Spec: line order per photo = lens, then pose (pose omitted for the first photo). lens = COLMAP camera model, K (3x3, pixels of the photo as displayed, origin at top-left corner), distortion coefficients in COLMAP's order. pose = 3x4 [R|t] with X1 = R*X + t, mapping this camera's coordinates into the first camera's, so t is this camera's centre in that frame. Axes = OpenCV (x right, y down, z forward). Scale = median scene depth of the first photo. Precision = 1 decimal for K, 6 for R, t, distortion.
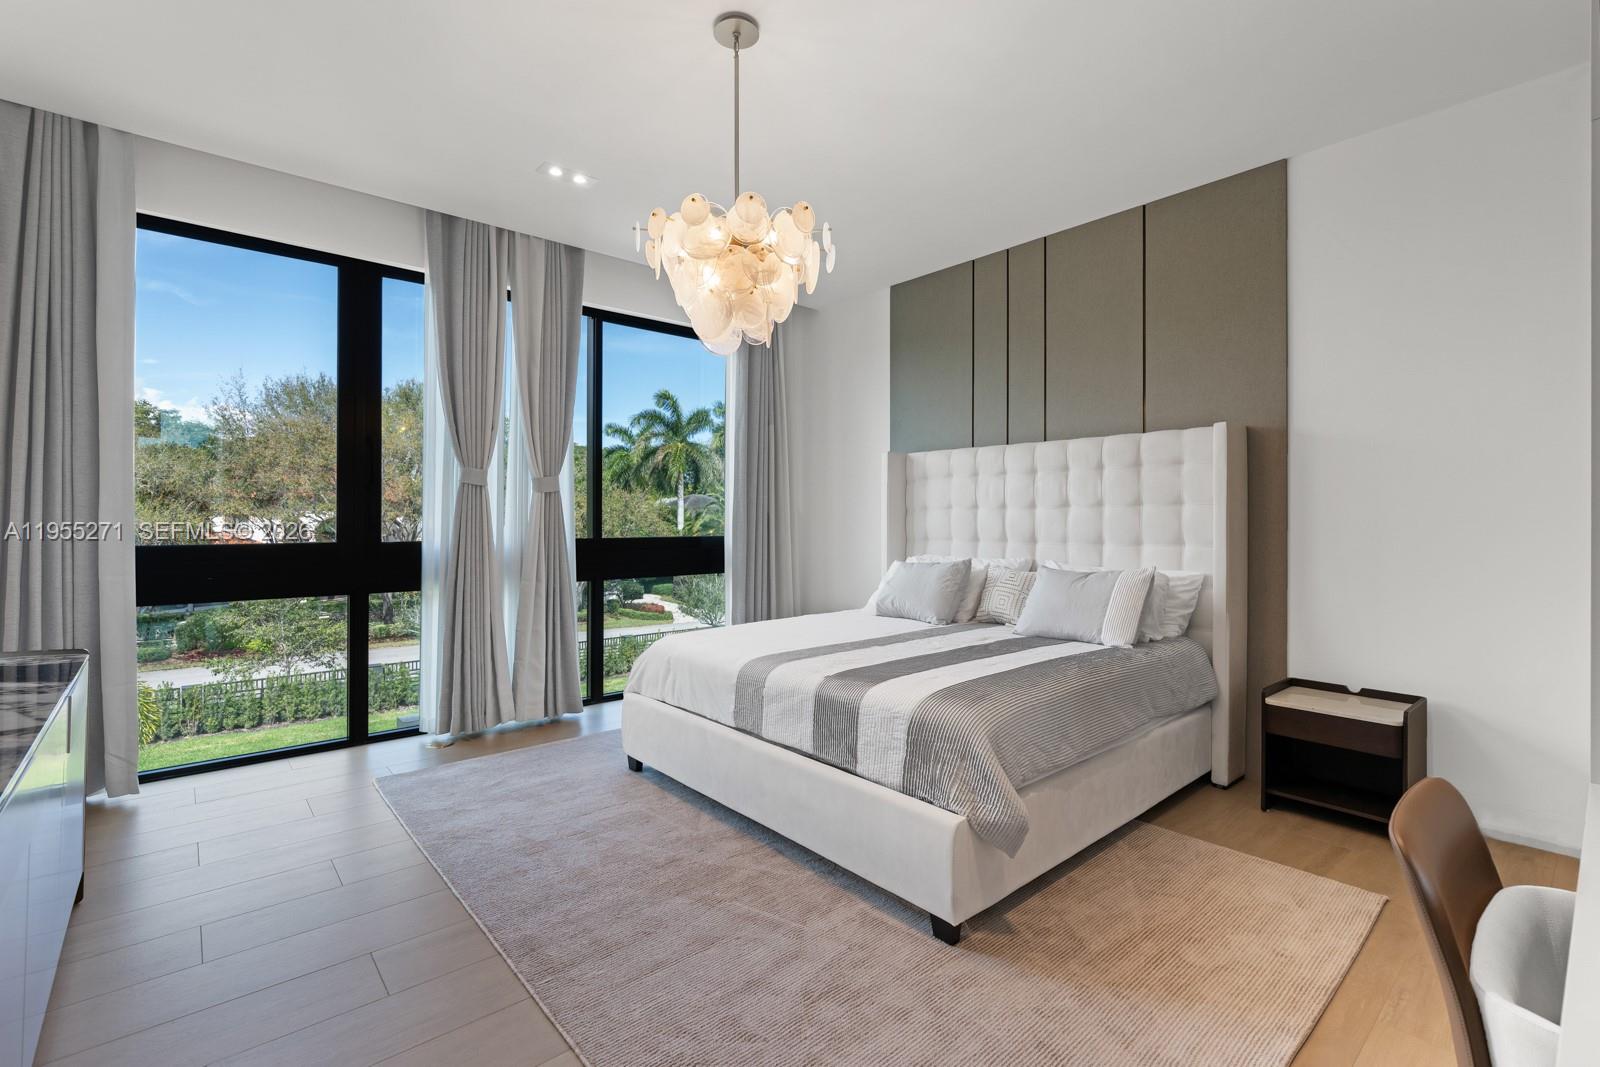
lens RADIAL K [[729.0, 0, 791.2], [0, 729.0, 532.3], [0, 0, 1]] dist [-0.004284, 0.000377]
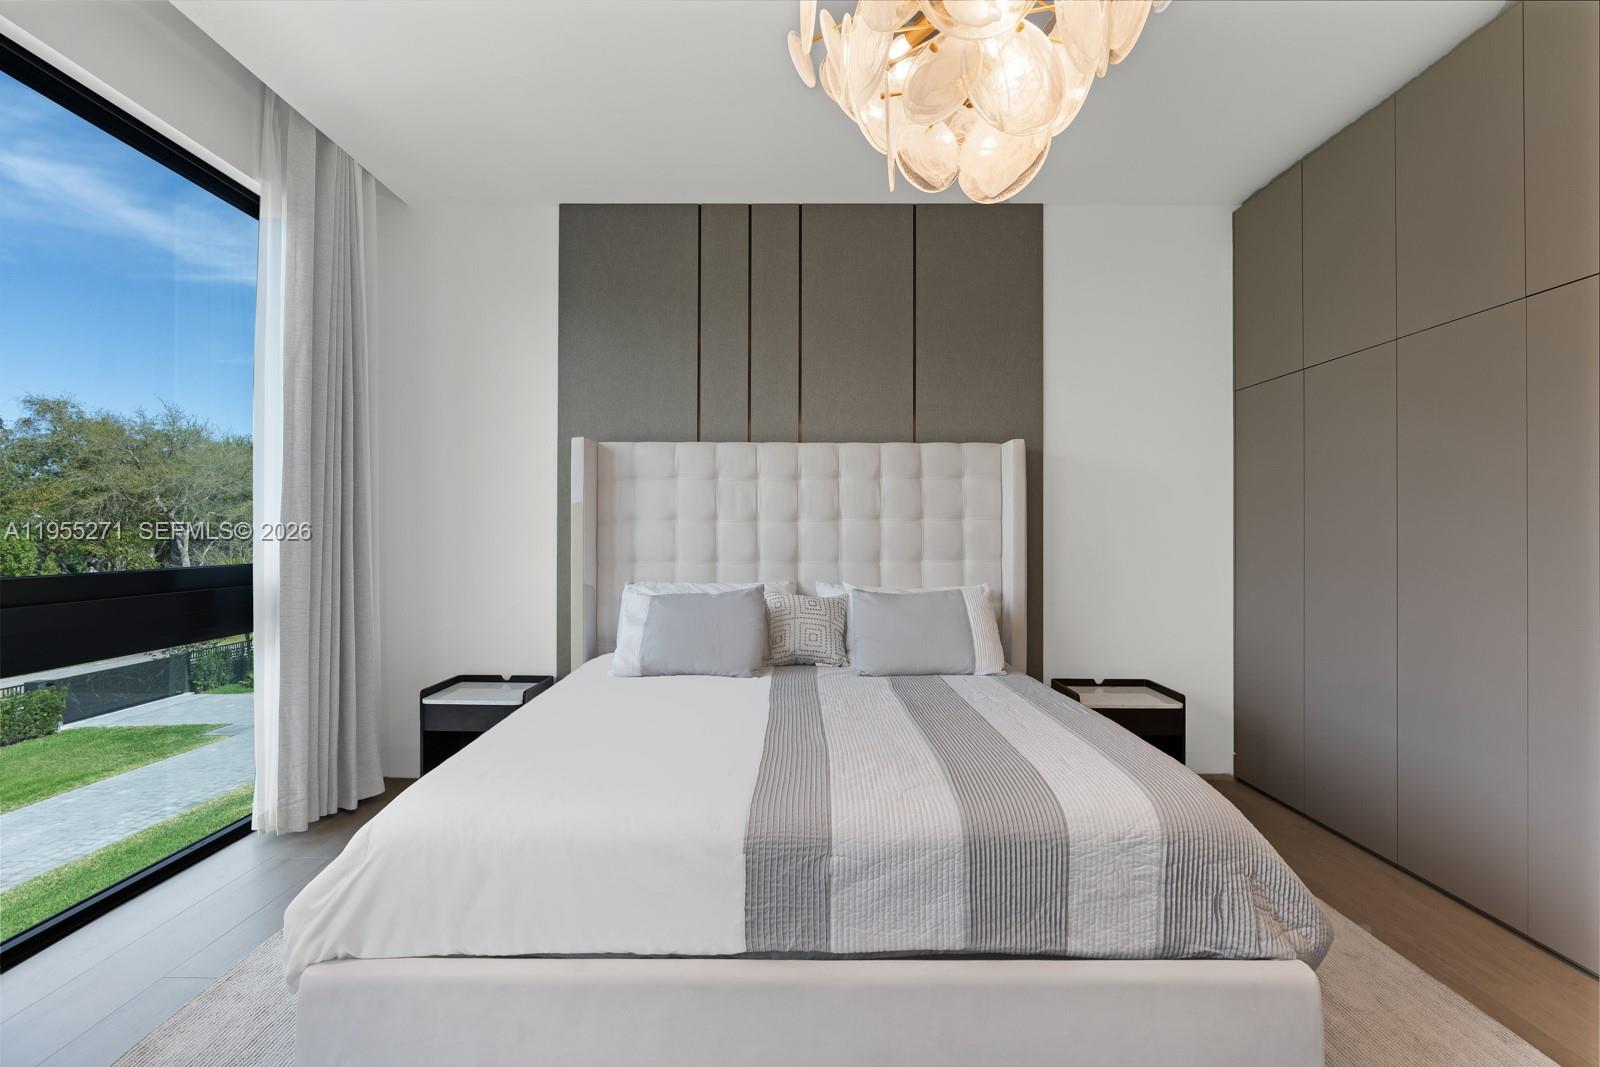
lens RADIAL K [[729.0, 0, 791.2], [0, 729.0, 532.3], [0, 0, 1]] dist [-0.004284, 0.000377]
pose [[0.646939, -0.002402, 0.762538, -0.313677], [0.012424, 0.999895, -0.007391, -0.013161], [-0.762441, 0.014256, 0.646901, 0.463369]]
